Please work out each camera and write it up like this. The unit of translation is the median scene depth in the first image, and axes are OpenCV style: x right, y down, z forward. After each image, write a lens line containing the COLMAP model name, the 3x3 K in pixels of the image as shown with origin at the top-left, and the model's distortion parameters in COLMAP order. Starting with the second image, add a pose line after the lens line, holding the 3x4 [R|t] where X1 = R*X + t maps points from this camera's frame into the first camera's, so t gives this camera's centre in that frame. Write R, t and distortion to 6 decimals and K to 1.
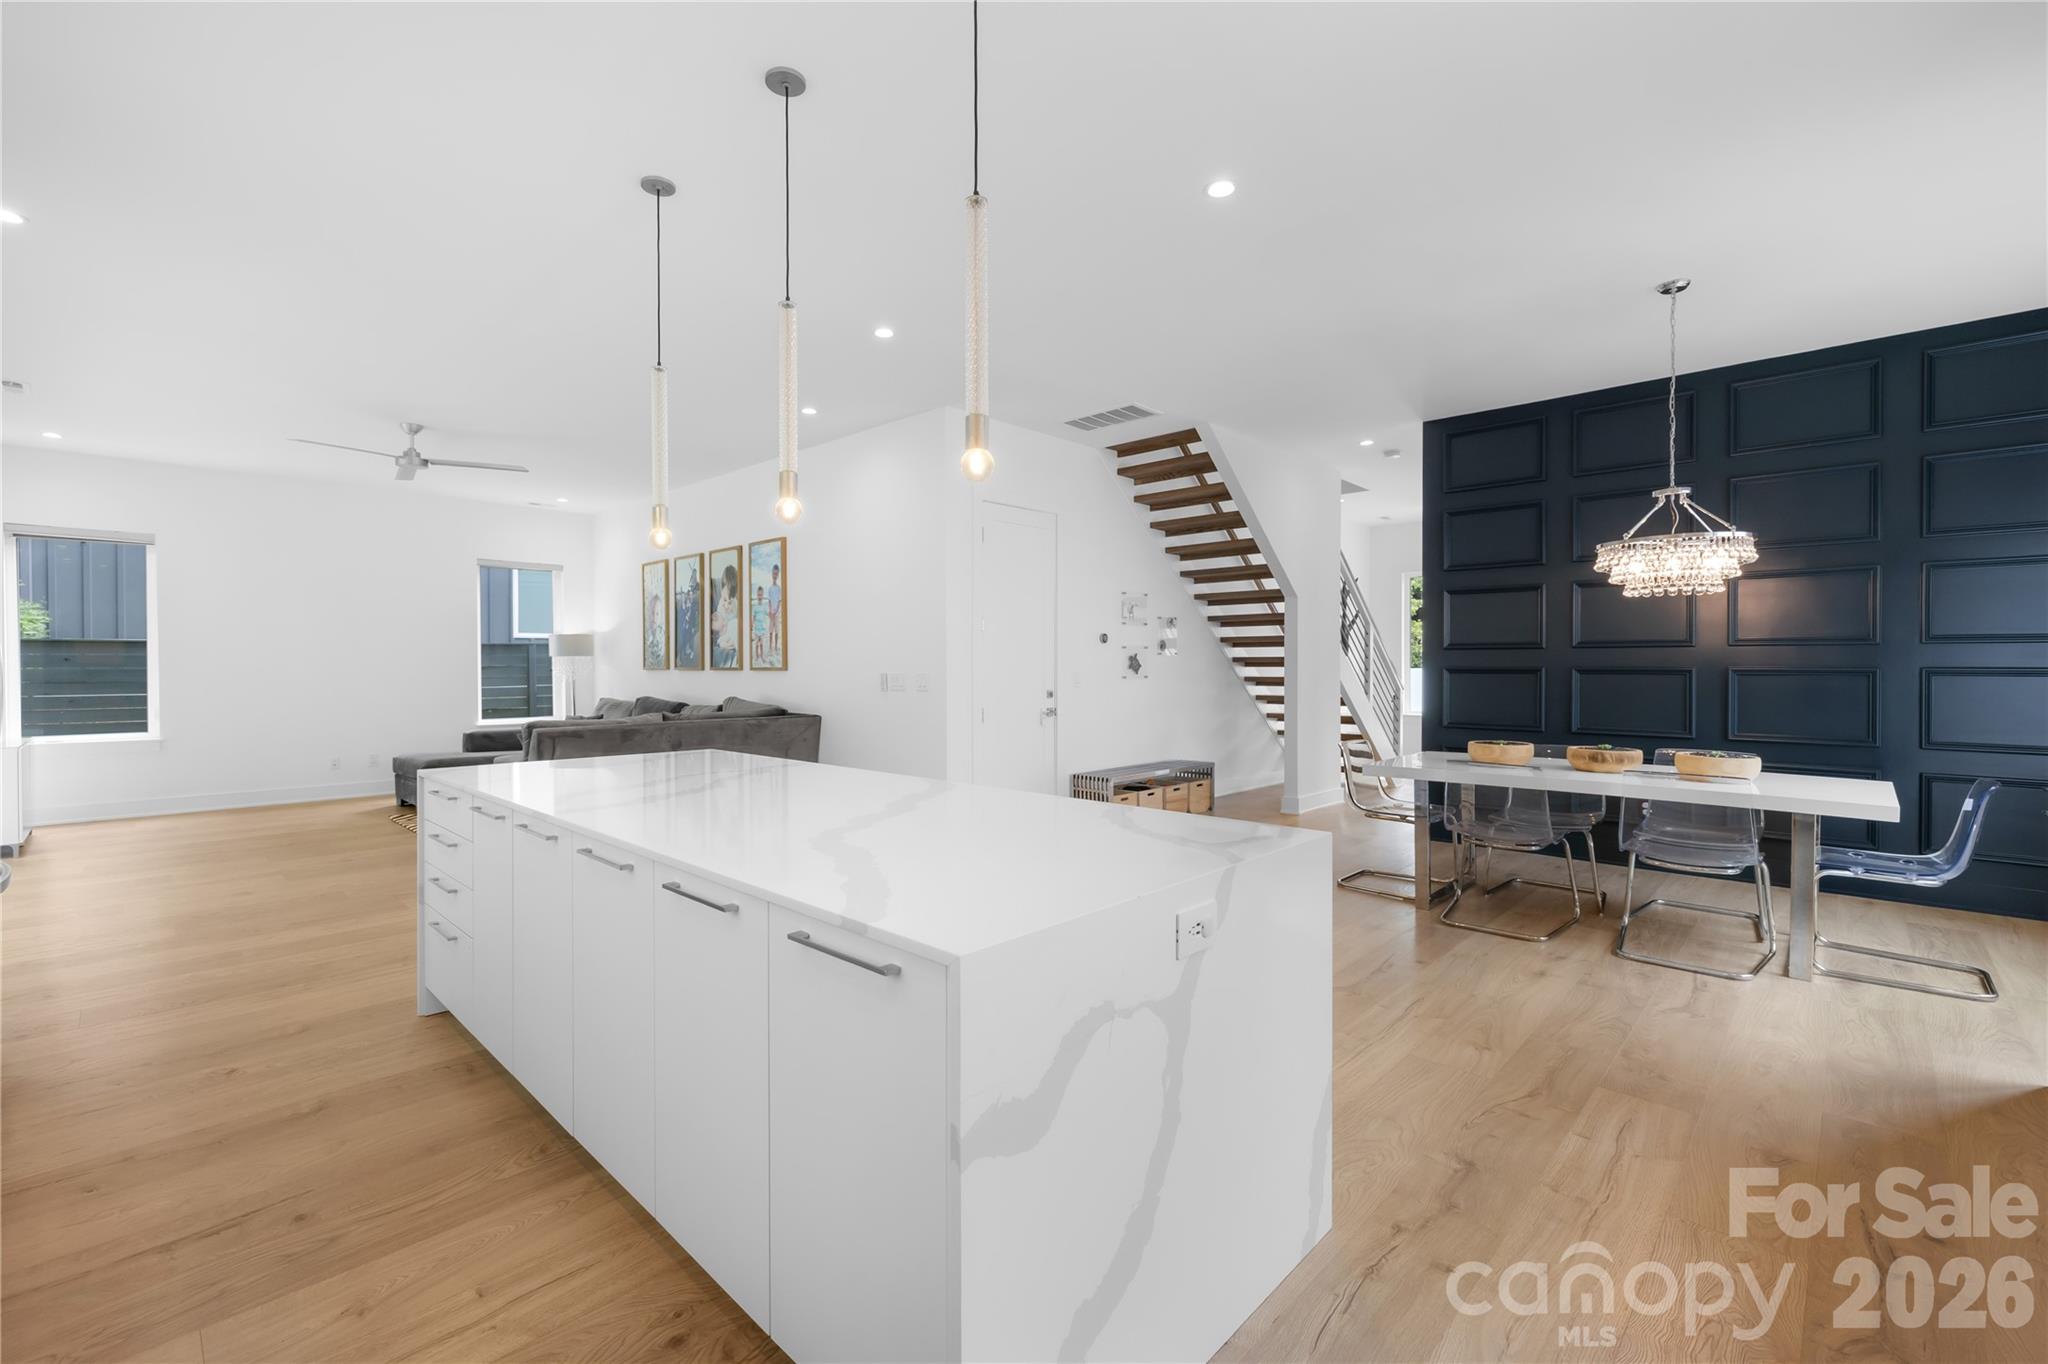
lens RADIAL K [[863.1, 0, 976.7], [0, 863.1, 675.0], [0, 0, 1]] dist [0.001181, 0.000054]
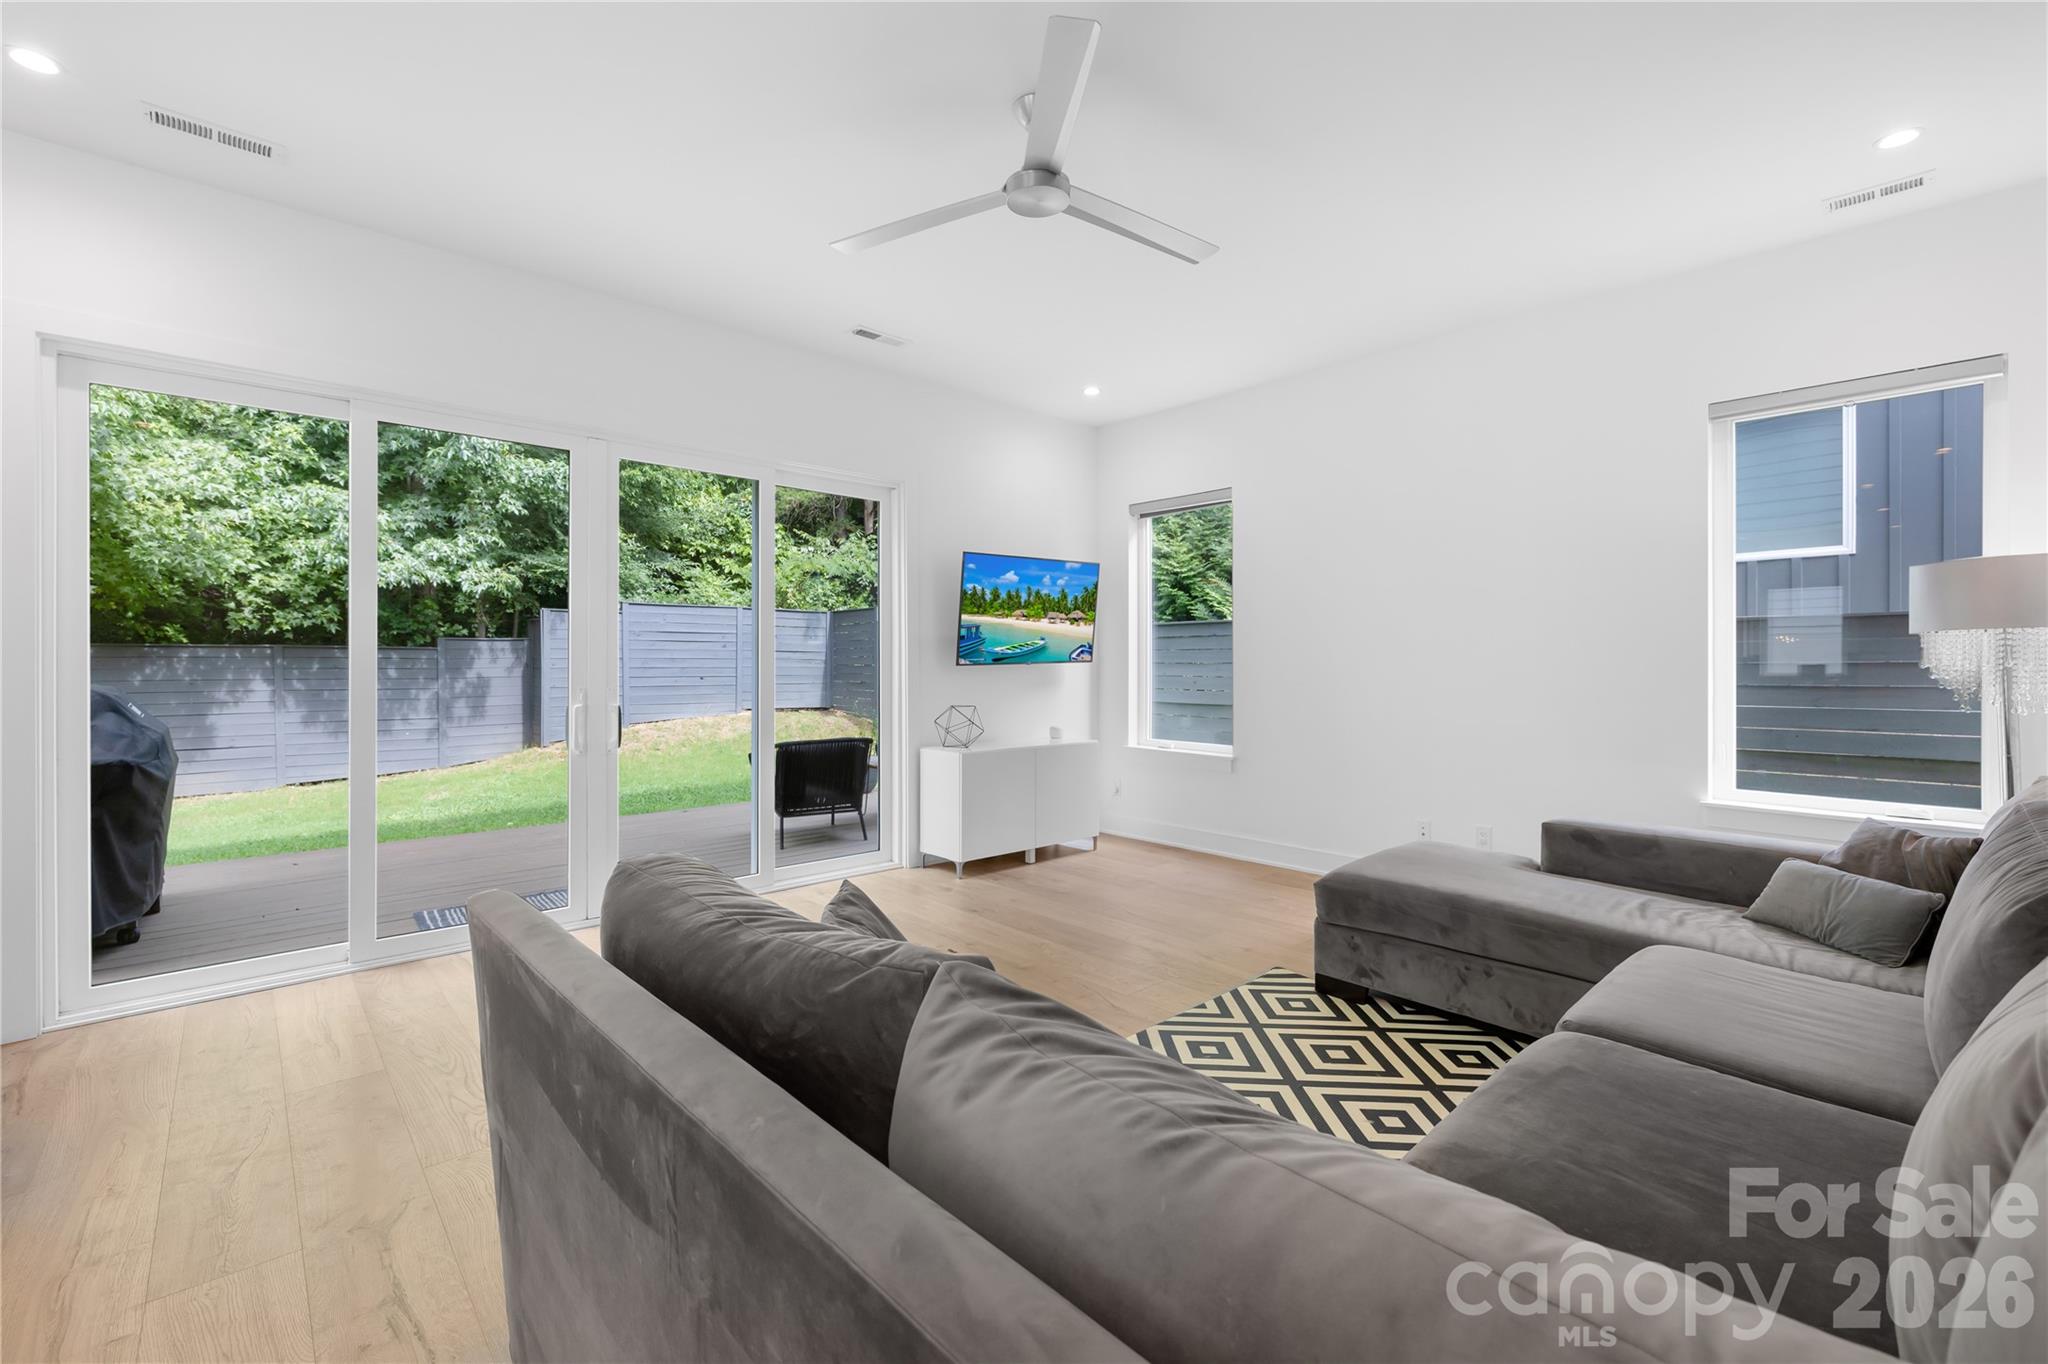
lens RADIAL K [[868.8, 0, 1024.0], [0, 868.8, 682.0], [0, 0, 1]] dist [0.000315, 0.000048]
pose [[-0.039469, 0.025567, -0.998894, -0.174203], [-0.010281, 0.999609, 0.025992, -0.009098], [0.999168, 0.011296, -0.039191, 0.822349]]
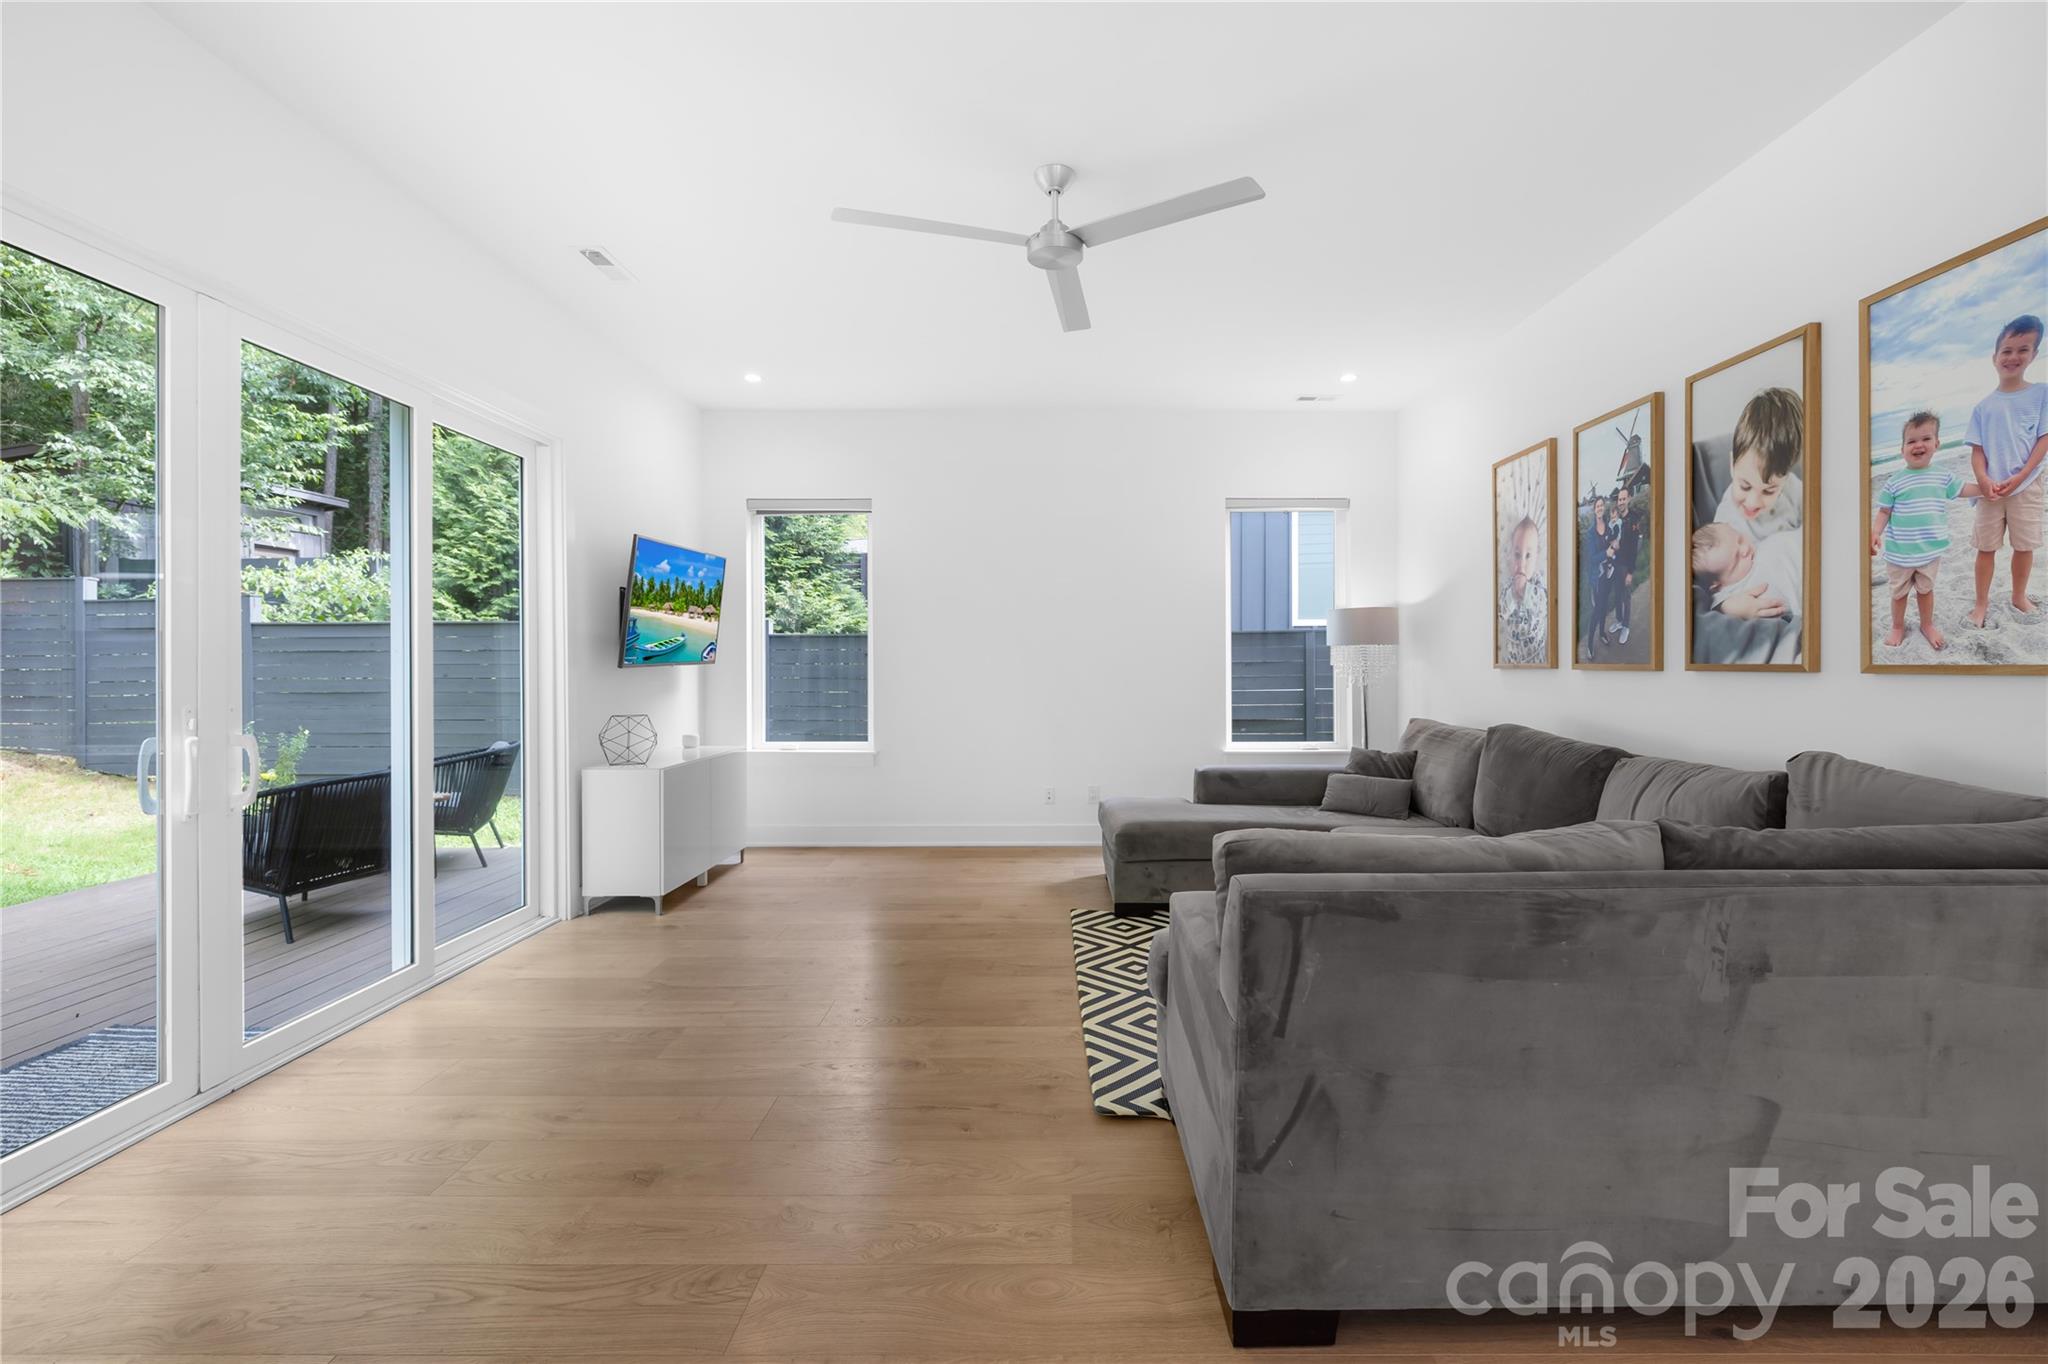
lens RADIAL K [[880.0, 0, 1064.6], [0, 880.0, 660.7], [0, 0, 1]] dist [0.002585, 0.000364]
pose [[0.720415, -0.000111, -0.693544, -0.242078], [-0.009174, 0.999911, -0.009689, -0.003908], [0.693483, 0.013343, 0.720349, 0.519141]]
